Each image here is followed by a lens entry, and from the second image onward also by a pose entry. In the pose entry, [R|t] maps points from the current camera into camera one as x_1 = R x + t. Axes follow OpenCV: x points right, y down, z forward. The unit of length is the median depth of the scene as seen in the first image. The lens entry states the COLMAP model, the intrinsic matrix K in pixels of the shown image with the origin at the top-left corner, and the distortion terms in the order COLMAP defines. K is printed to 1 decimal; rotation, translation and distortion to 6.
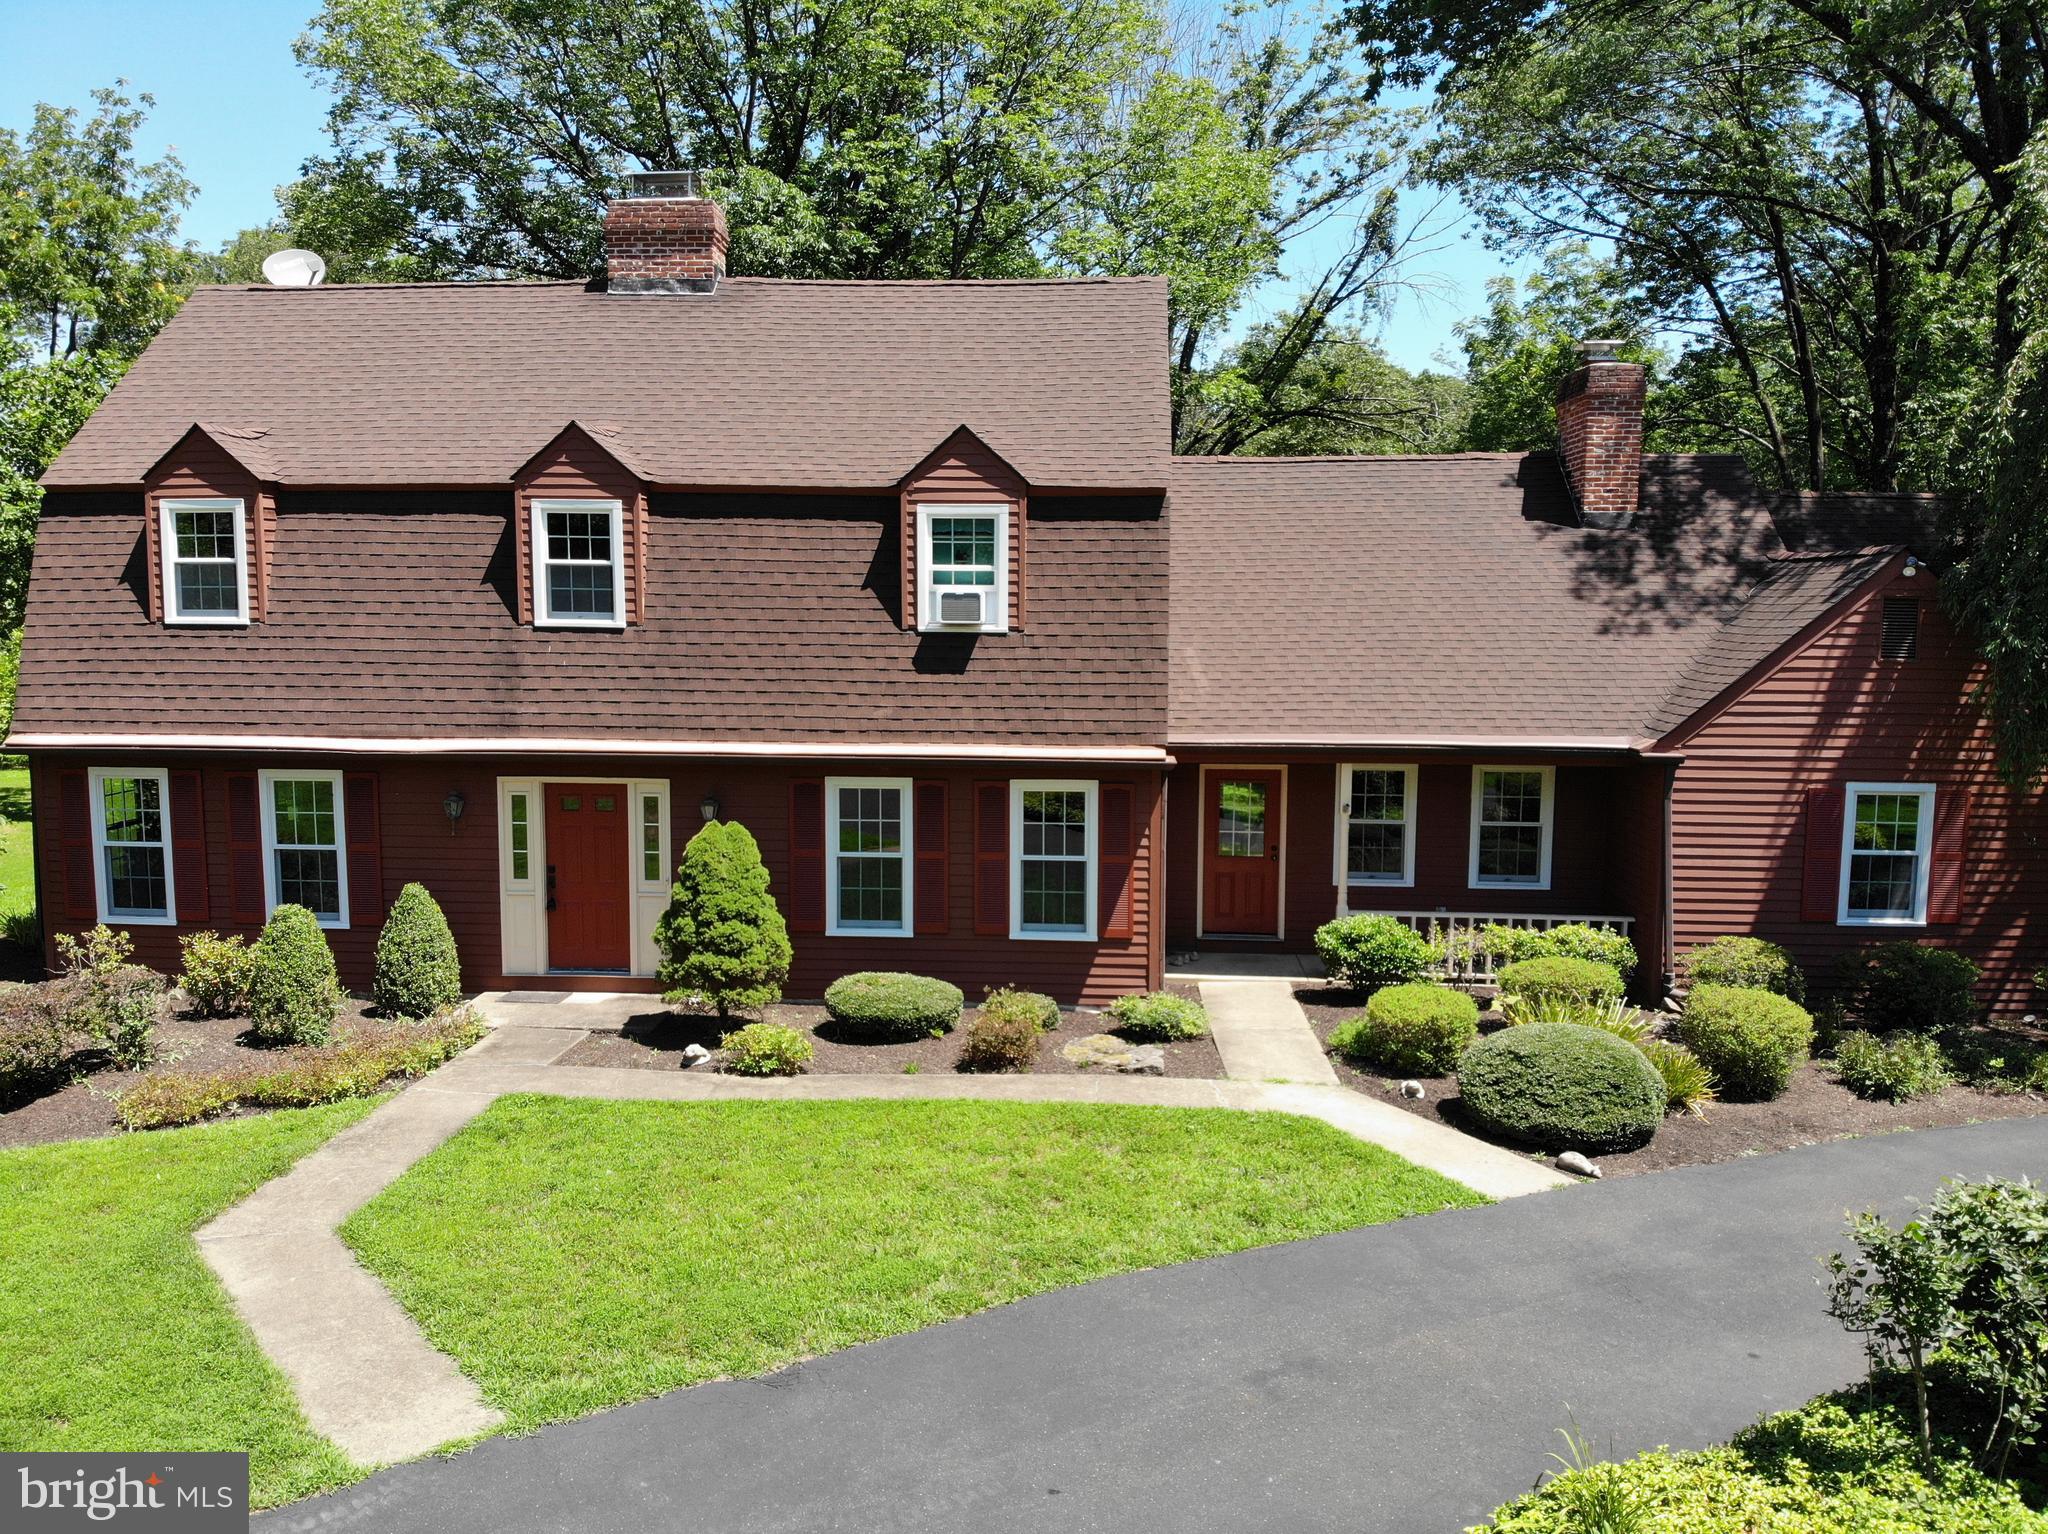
lens RADIAL K [[1548.7, 0, 1031.5], [0, 1548.7, 736.9], [0, 0, 1]] dist [0.177525, -0.440251]
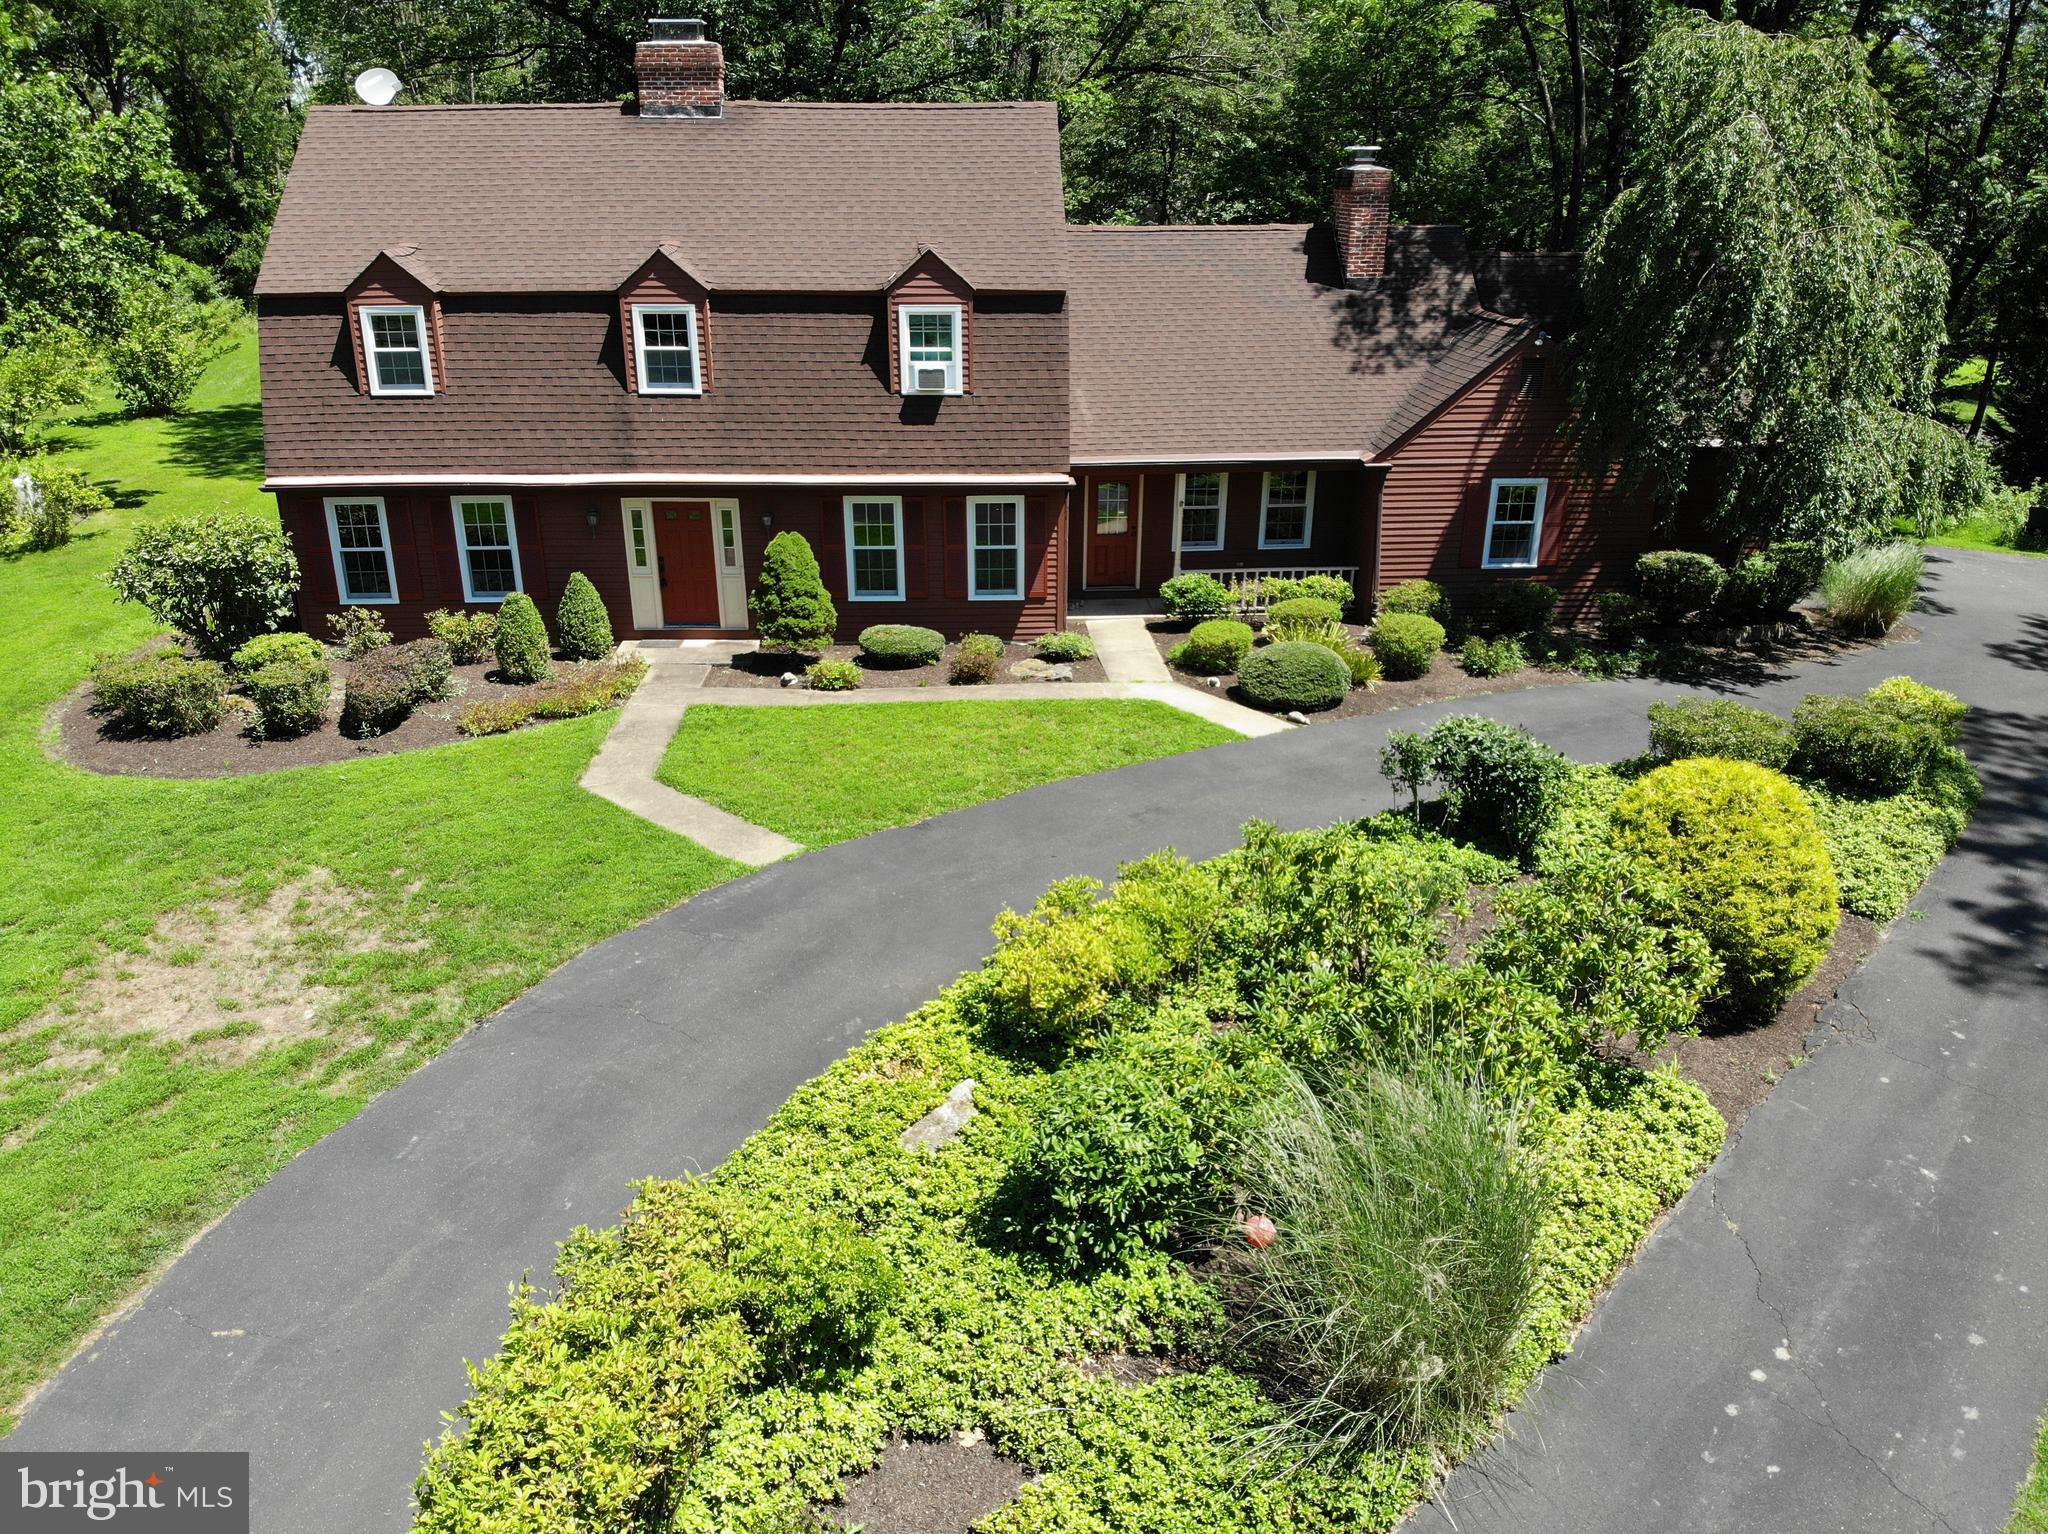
lens RADIAL K [[1538.5, 0, 1020.2], [0, 1538.5, 854.8], [0, 0, 1]] dist [0.171607, -0.440668]
pose [[0.994772, -0.049477, 0.089337, -0.115477], [0.017870, 0.945637, 0.324733, -0.133859], [-0.100547, -0.321439, 0.941577, -0.564244]]
